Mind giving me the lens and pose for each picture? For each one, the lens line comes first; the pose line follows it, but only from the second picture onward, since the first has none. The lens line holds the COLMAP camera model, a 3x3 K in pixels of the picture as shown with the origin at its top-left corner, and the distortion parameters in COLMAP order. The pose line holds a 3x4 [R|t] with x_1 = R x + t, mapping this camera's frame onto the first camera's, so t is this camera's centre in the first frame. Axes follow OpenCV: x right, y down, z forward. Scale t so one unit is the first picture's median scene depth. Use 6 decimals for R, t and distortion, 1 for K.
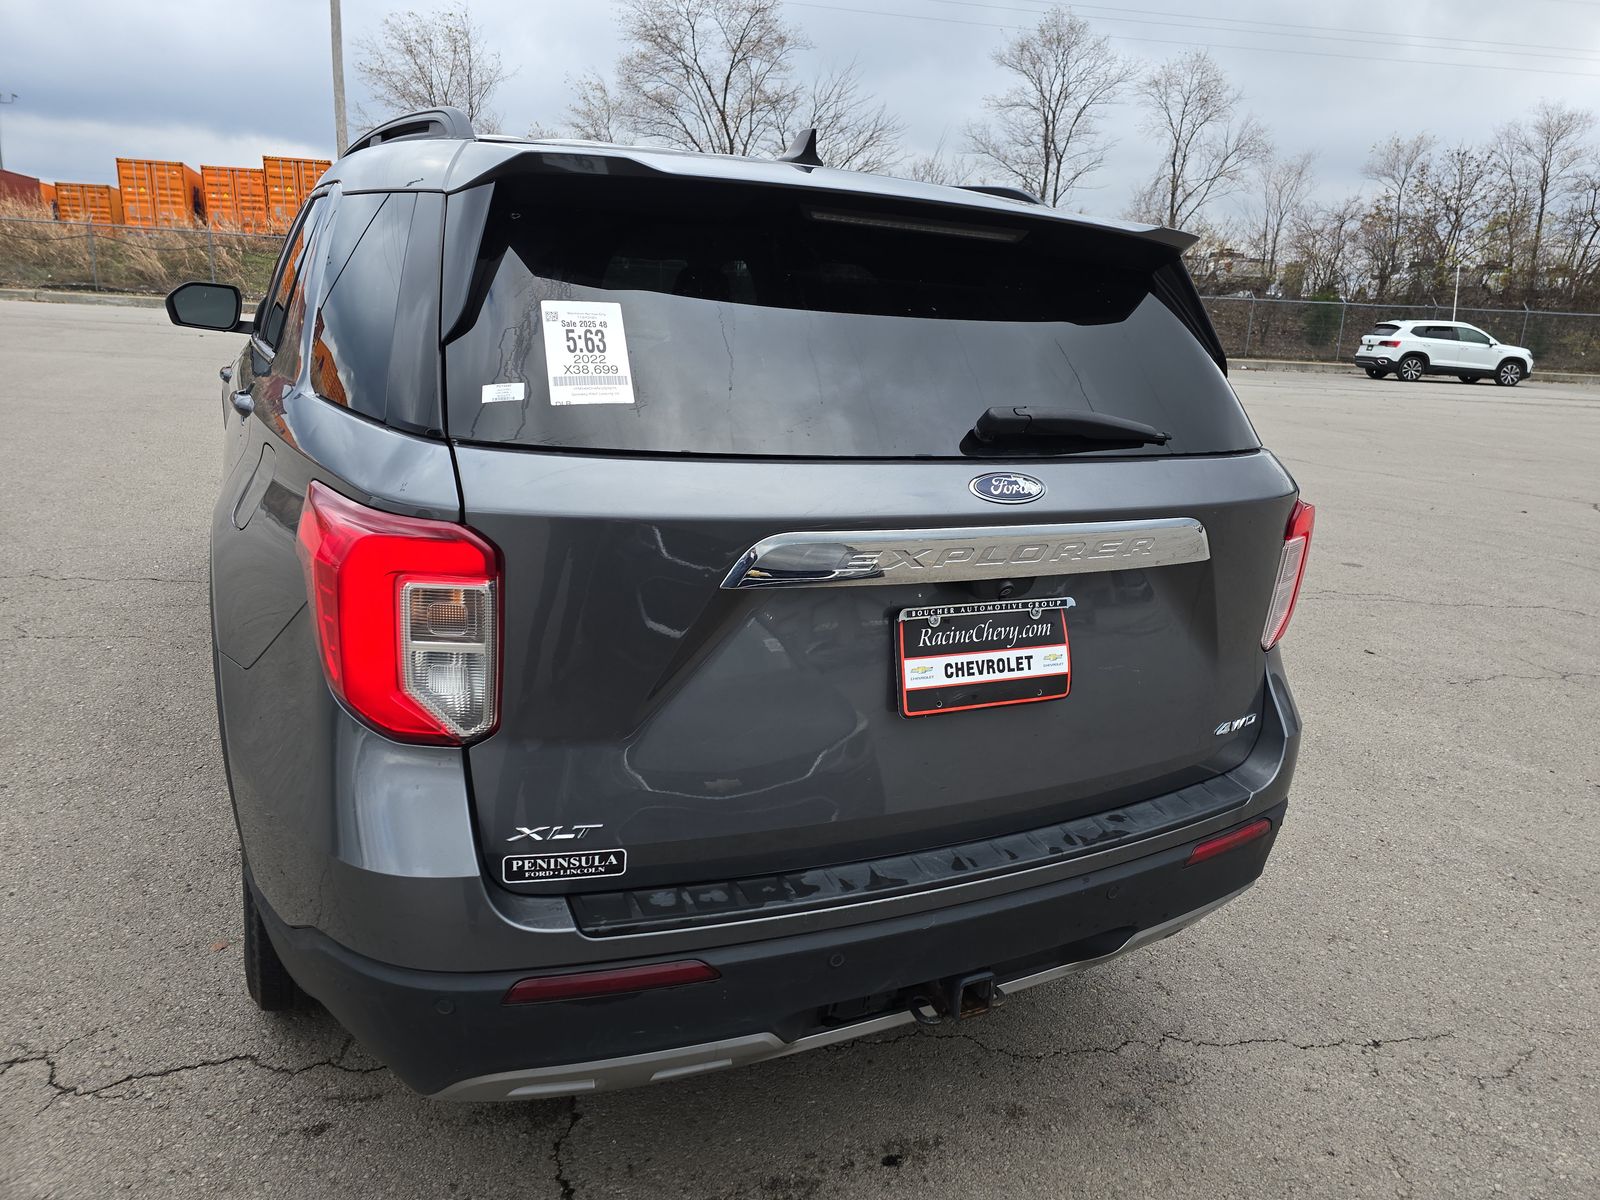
lens RADIAL K [[1088.8, 0, 804.2], [0, 1088.8, 603.4], [0, 0, 1]] dist [0.048502, -0.047163]
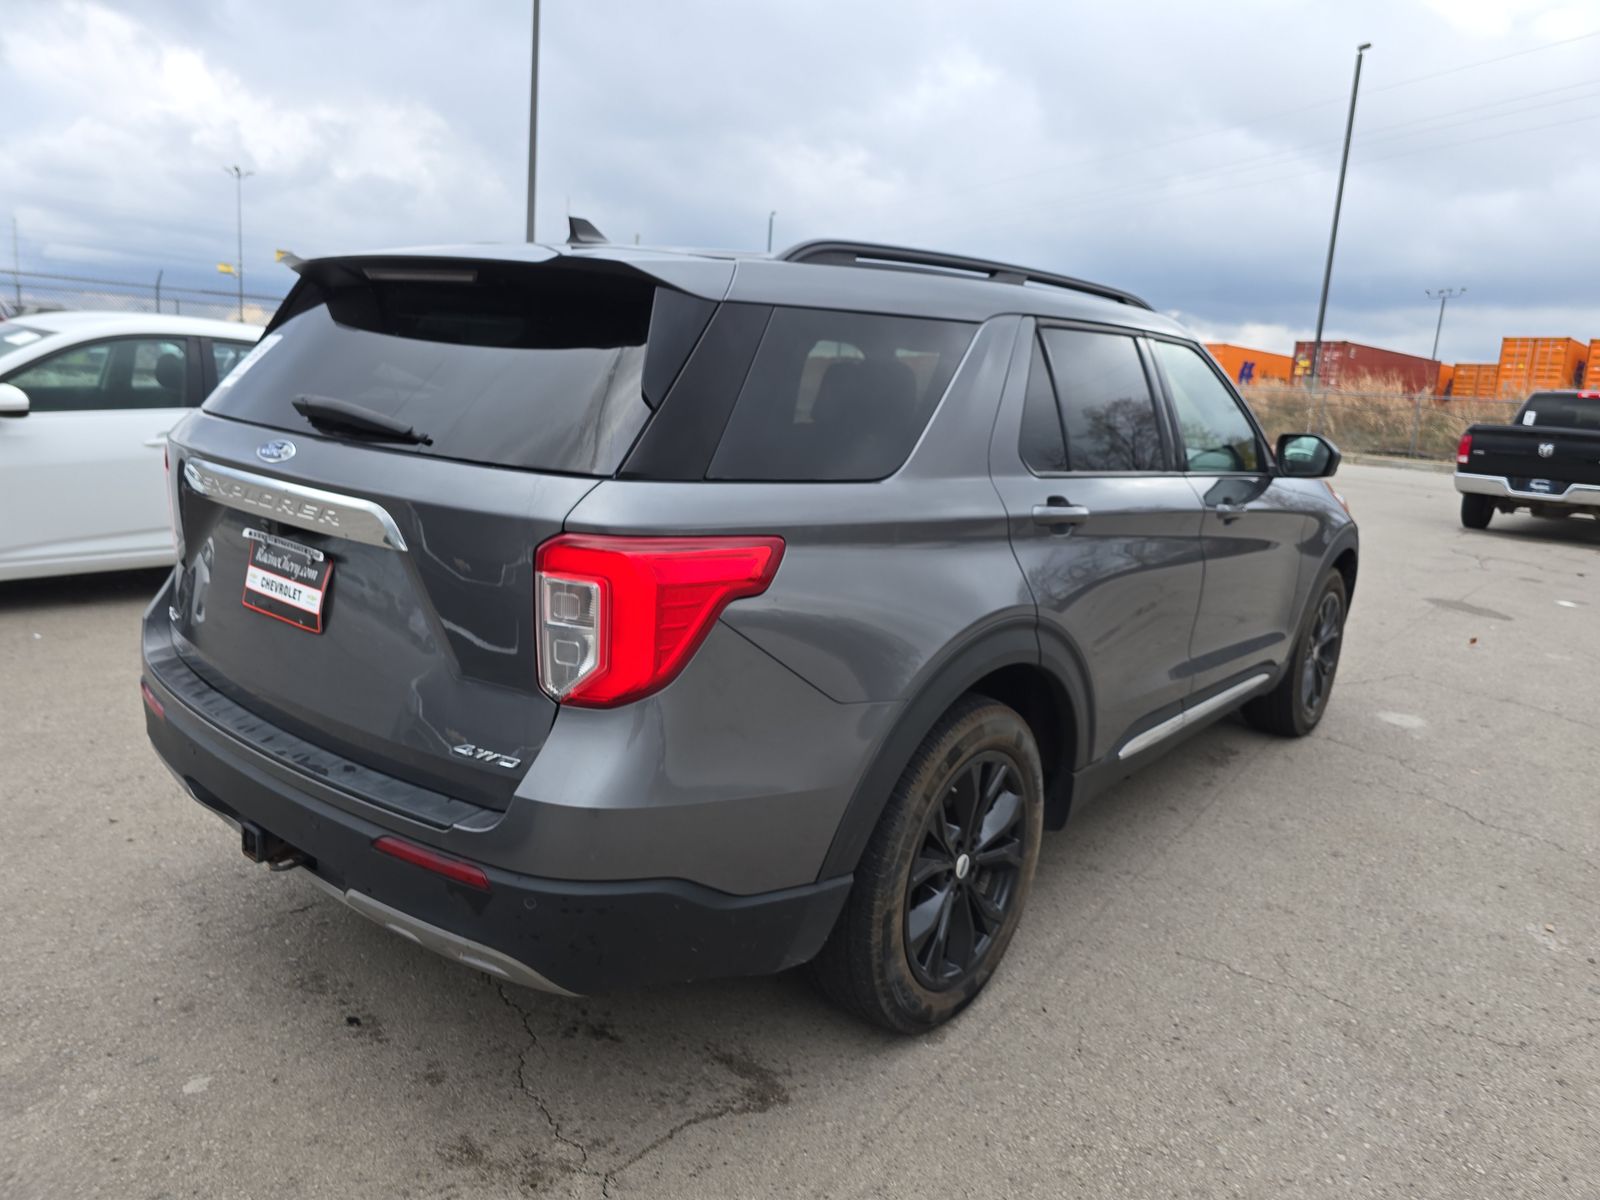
lens RADIAL K [[1088.8, 0, 804.2], [0, 1088.8, 603.4], [0, 0, 1]] dist [0.048502, -0.047163]
pose [[0.406855, 0.150432, -0.901021, 0.104063], [-0.288148, 0.957126, 0.029686, -0.009434], [0.866856, 0.247550, 0.432758, 0.062495]]
